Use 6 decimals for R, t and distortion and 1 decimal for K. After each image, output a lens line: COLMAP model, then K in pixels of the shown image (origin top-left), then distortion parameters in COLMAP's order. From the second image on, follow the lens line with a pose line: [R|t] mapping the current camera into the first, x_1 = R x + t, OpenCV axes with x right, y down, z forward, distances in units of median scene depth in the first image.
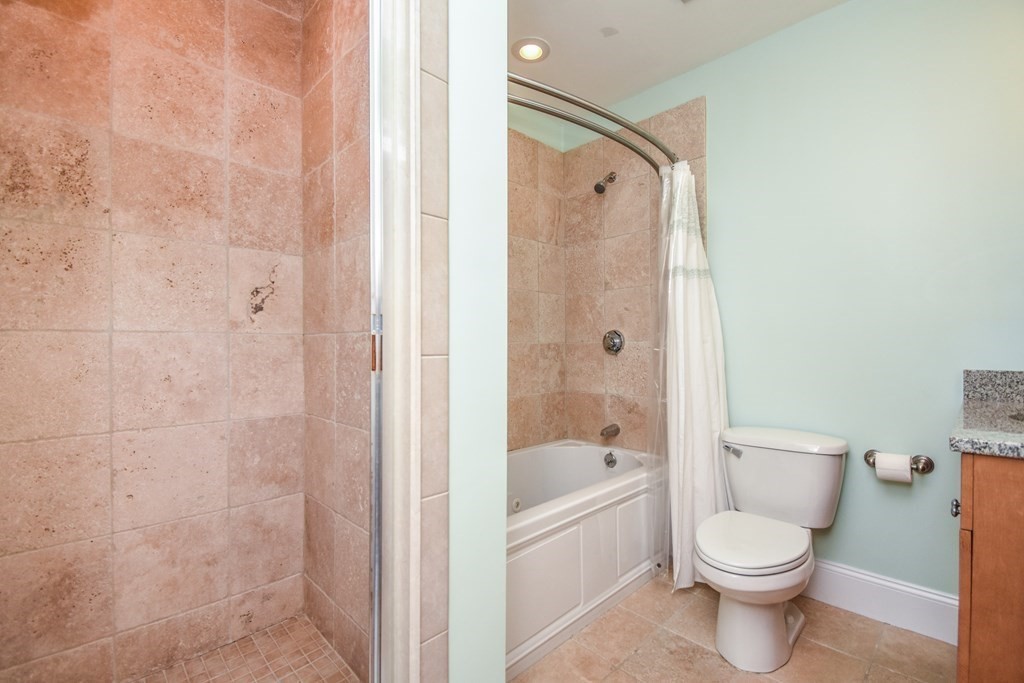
lens RADIAL K [[452.4, 0, 511.2], [0, 452.4, 339.4], [0, 0, 1]] dist [0.030174, -0.023656]
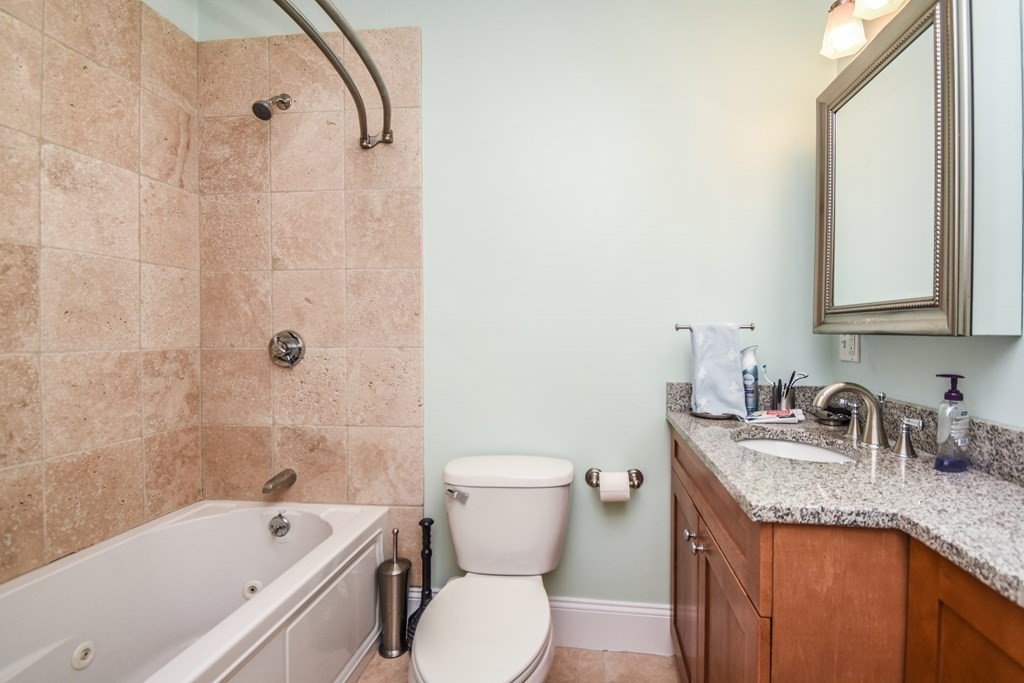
lens RADIAL K [[474.7, 0, 563.9], [0, 474.7, 337.5], [0, 0, 1]] dist [0.032276, -0.021510]
pose [[0.742000, -0.000369, 0.670400, 0.054450], [-0.012681, 0.999813, 0.014586, -0.025976], [-0.670280, -0.019324, 0.741857, 0.196891]]
